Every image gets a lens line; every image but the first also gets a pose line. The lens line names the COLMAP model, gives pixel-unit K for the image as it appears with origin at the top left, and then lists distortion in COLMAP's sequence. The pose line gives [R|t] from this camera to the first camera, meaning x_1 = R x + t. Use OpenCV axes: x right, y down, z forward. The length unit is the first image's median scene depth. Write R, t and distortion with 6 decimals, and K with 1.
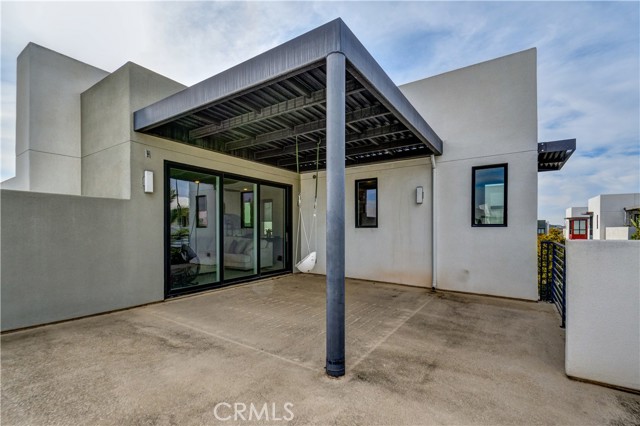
lens RADIAL K [[292.1, 0, 311.8], [0, 292.1, 226.6], [0, 0, 1]] dist [0.012424, 0.000028]
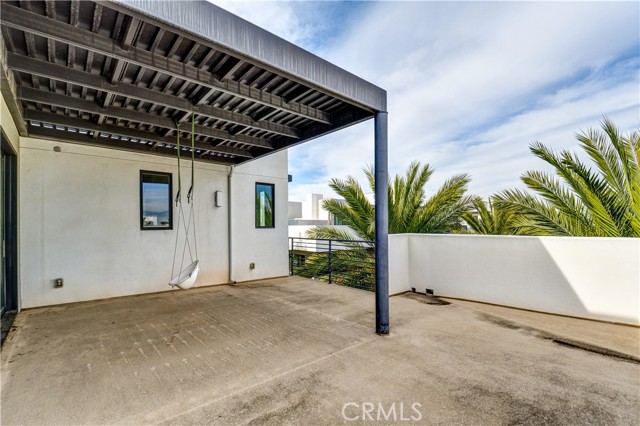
lens RADIAL K [[292.1, 0, 311.8], [0, 292.1, 226.6], [0, 0, 1]] dist [0.012424, 0.000028]
pose [[0.261068, -0.001201, 0.965320, -0.995478], [0.002775, 0.999996, 0.000494, -0.011262], [-0.965317, 0.002550, 0.261070, 0.692770]]
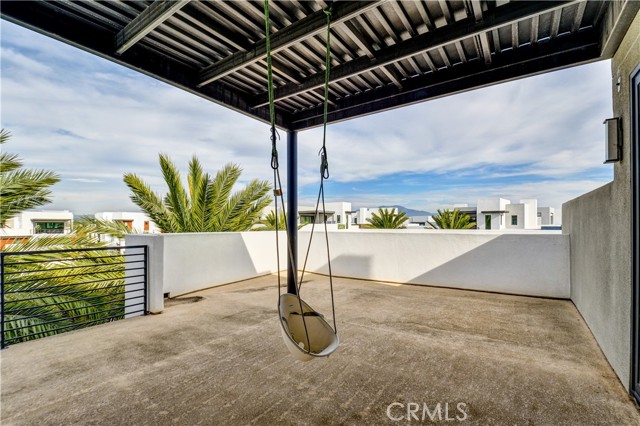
lens RADIAL K [[292.1, 0, 311.8], [0, 292.1, 226.6], [0, 0, 1]] dist [0.012424, 0.000028]
pose [[-0.999934, 0.001214, 0.011451, -0.039669], [0.001224, 0.999999, 0.000864, -0.005773], [-0.011450, 0.000878, -0.999934, 1.992066]]
